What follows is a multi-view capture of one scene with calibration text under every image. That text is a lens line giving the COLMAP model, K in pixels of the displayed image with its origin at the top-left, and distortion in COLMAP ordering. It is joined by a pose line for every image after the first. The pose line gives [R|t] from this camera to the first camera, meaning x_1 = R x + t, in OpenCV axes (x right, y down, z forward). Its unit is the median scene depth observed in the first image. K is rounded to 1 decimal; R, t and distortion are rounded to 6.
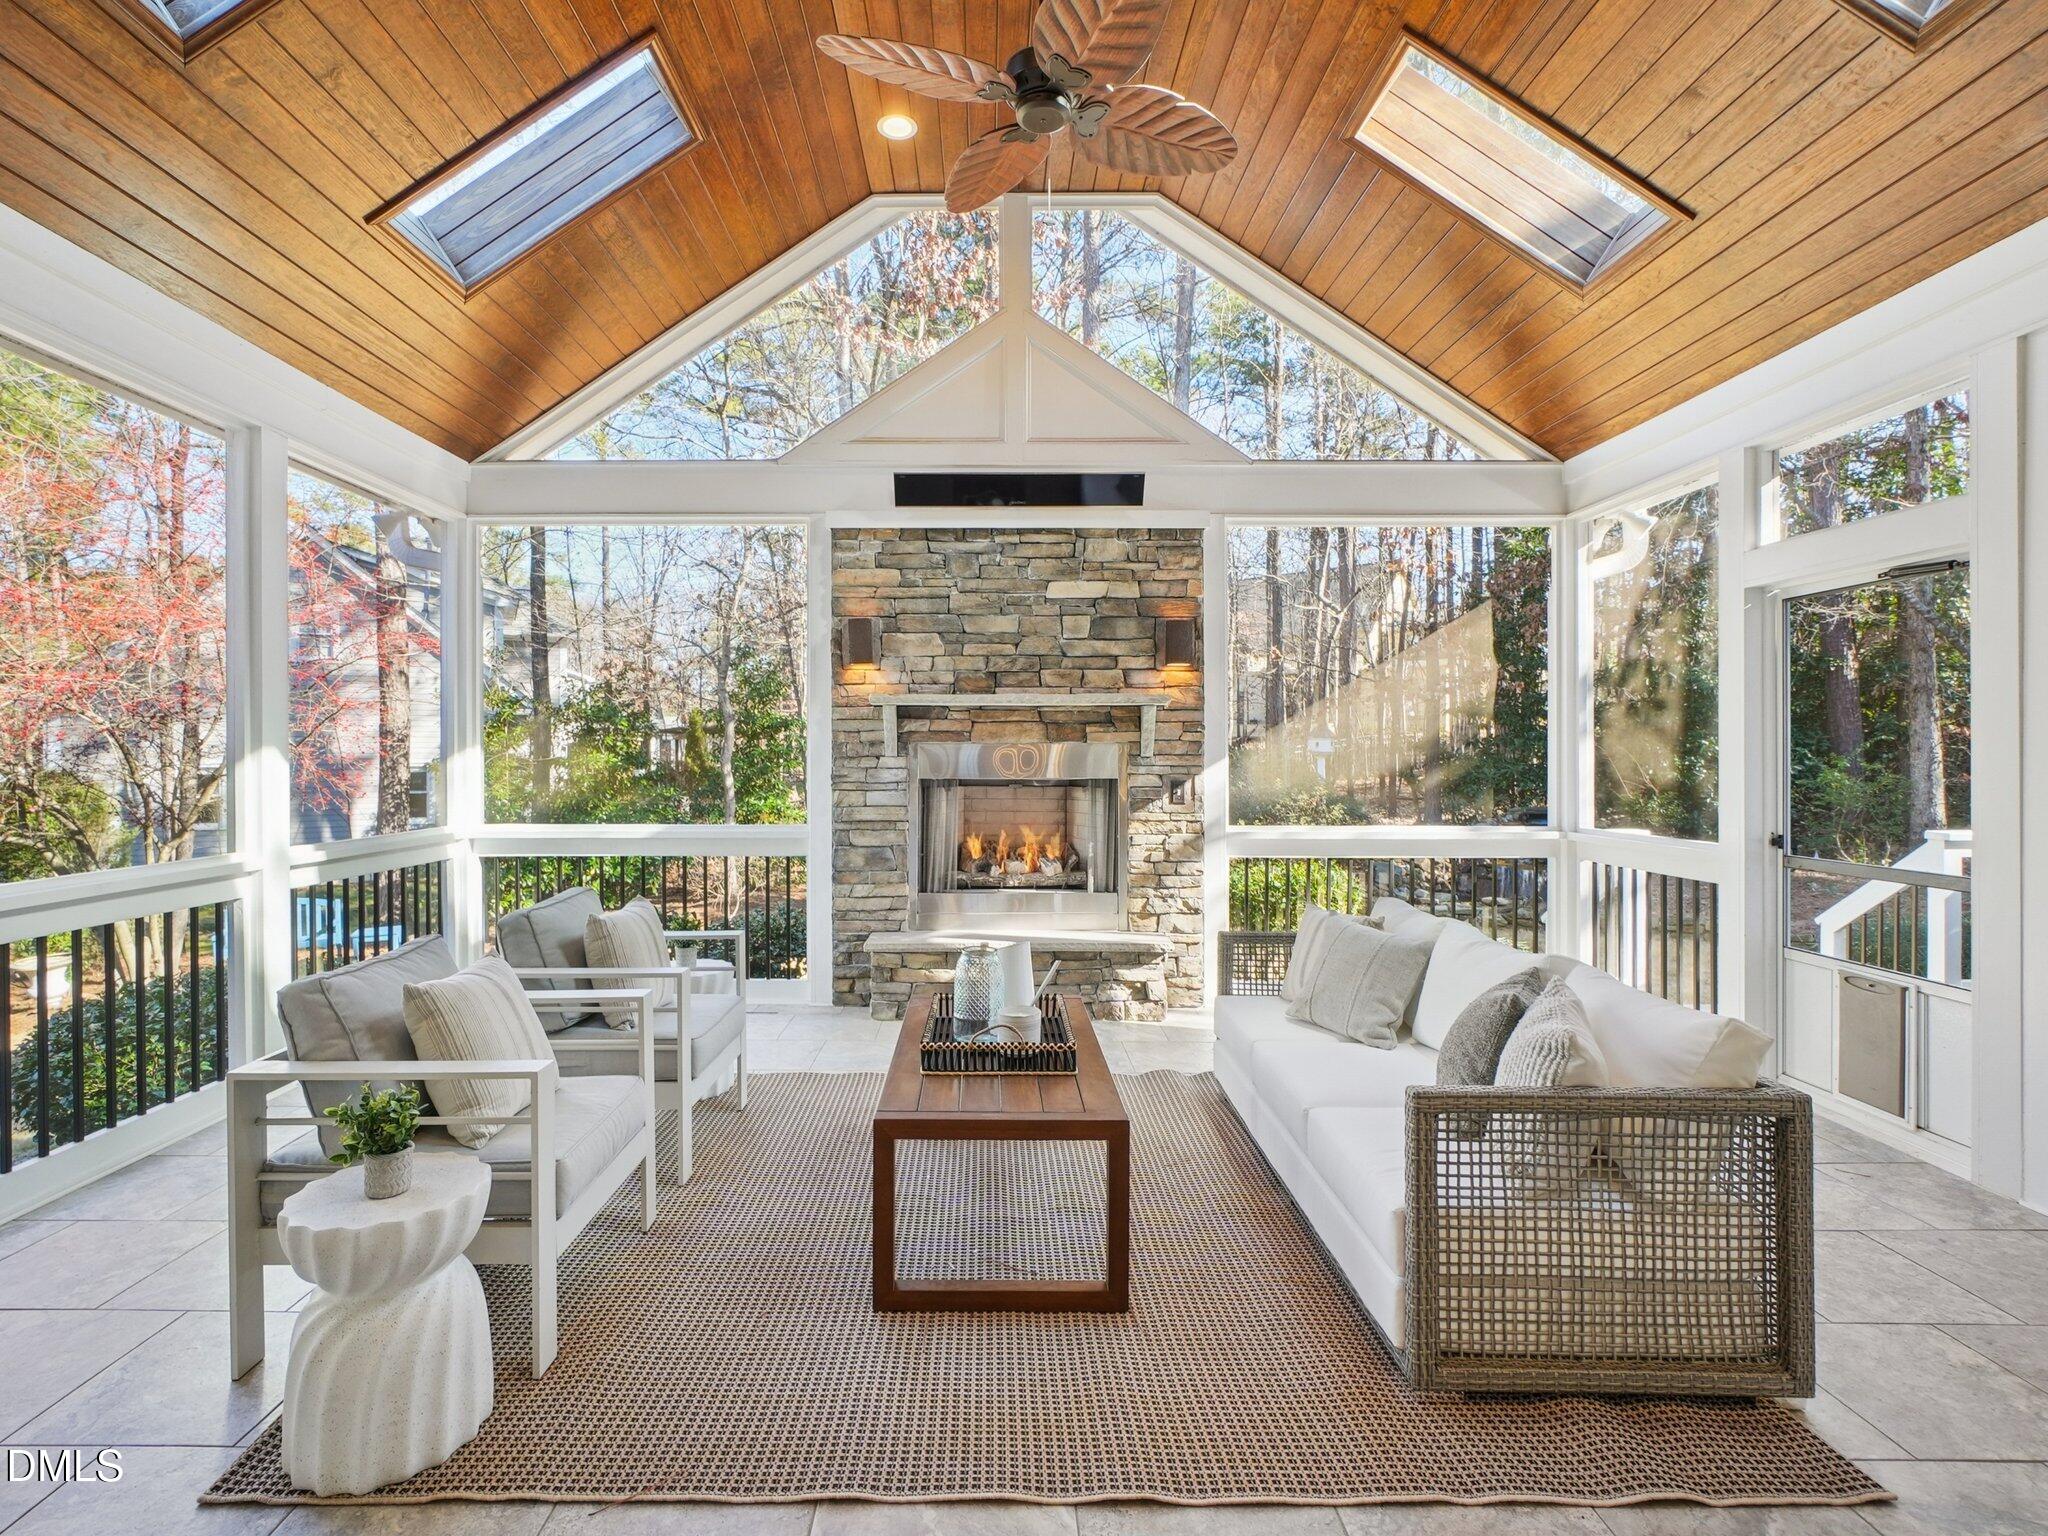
lens RADIAL K [[988.3, 0, 1009.9], [0, 988.3, 752.6], [0, 0, 1]] dist [-0.012492, 0.006224]
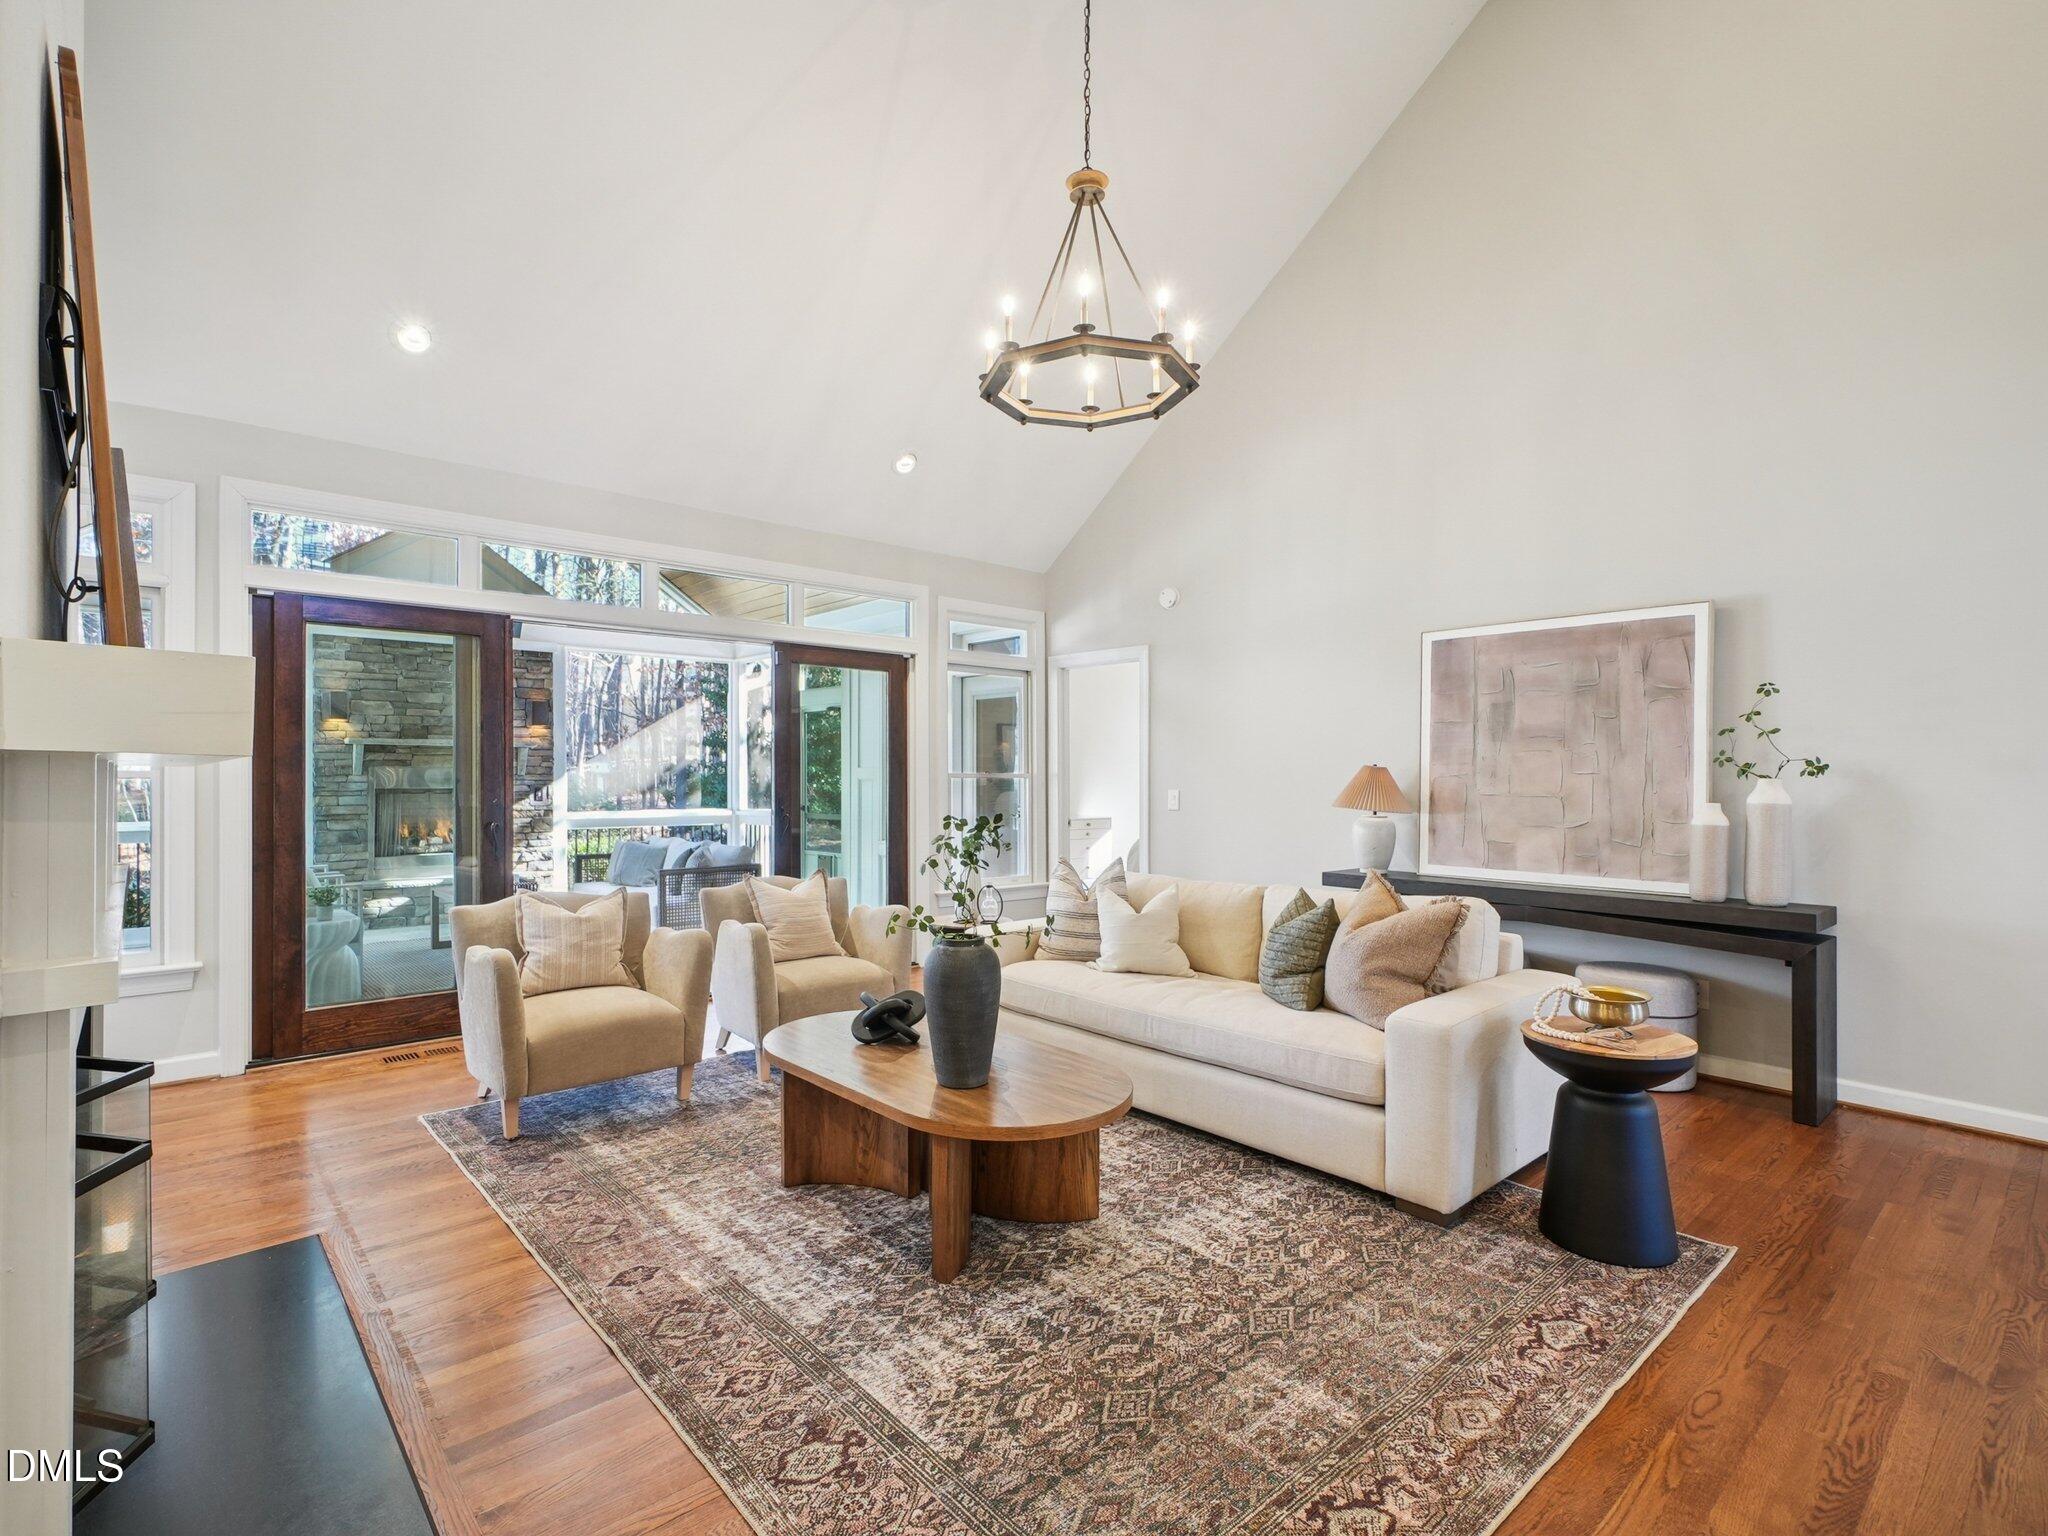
lens RADIAL K [[988.3, 0, 976.3], [0, 988.3, 774.4], [0, 0, 1]] dist [-0.012492, 0.006224]
pose [[0.771930, 0.000860, 0.635707, -0.366848], [-0.001840, 0.999998, 0.000882, -0.000406], [-0.635705, -0.001851, 0.771930, -0.929162]]
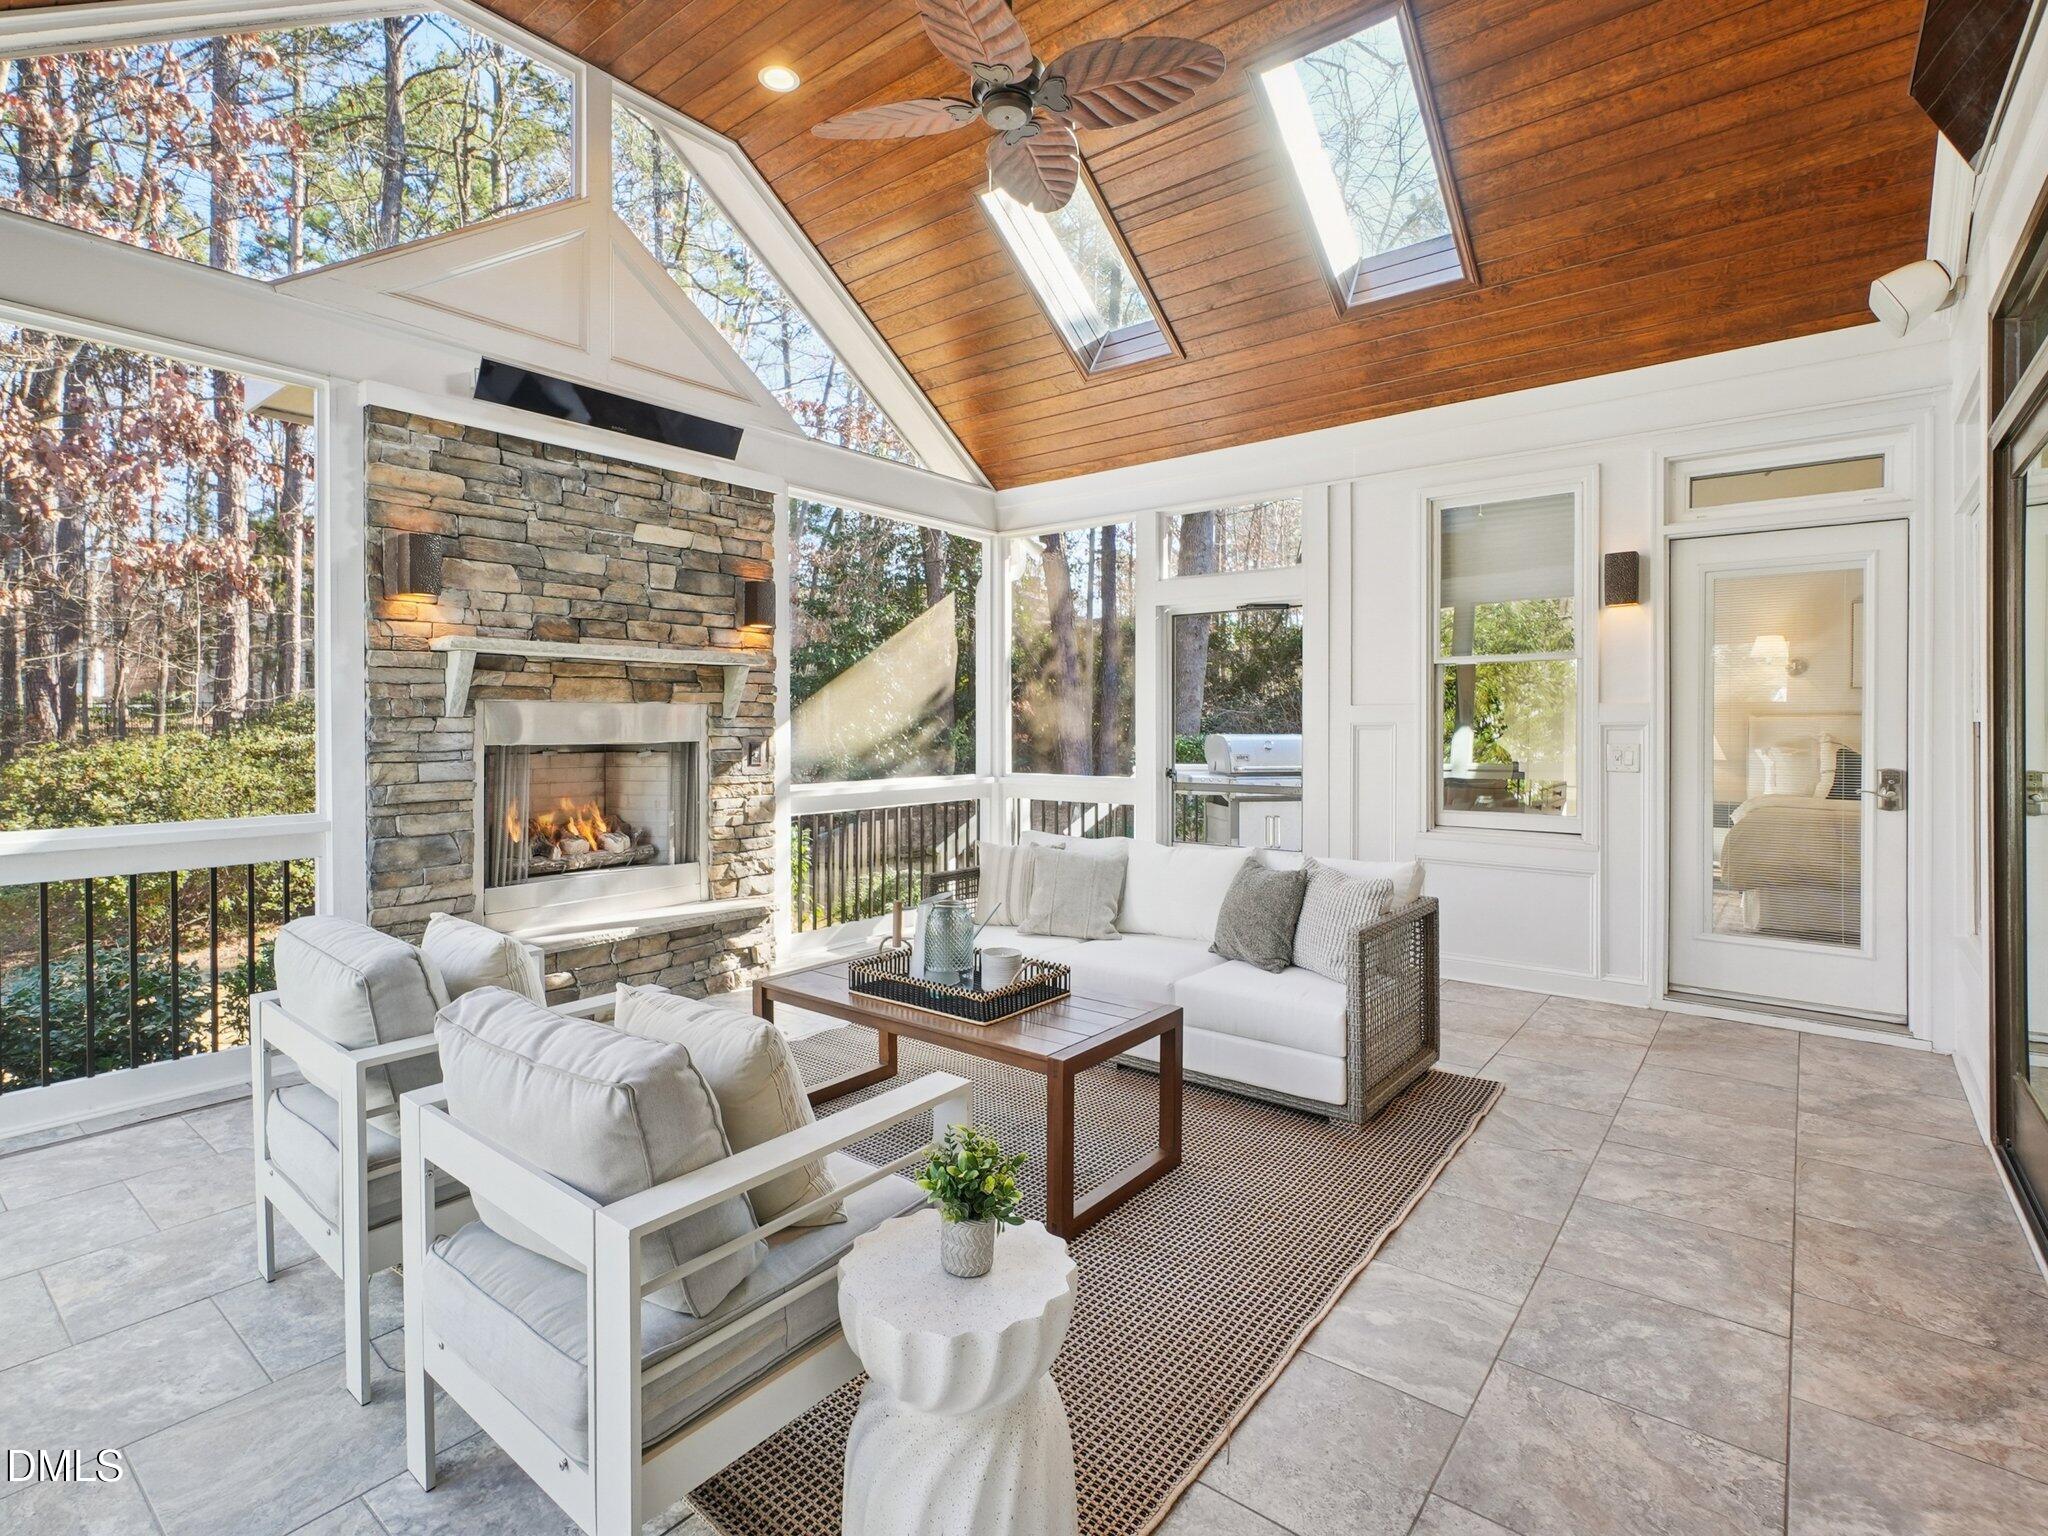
lens RADIAL K [[988.3, 0, 981.4], [0, 988.3, 731.7], [0, 0, 1]] dist [-0.012492, 0.006224]
pose [[0.641687, -0.007479, 0.766930, -0.447971], [0.001715, 0.999964, 0.008317, 0.009558], [-0.766965, -0.004022, 0.641677, 0.184588]]
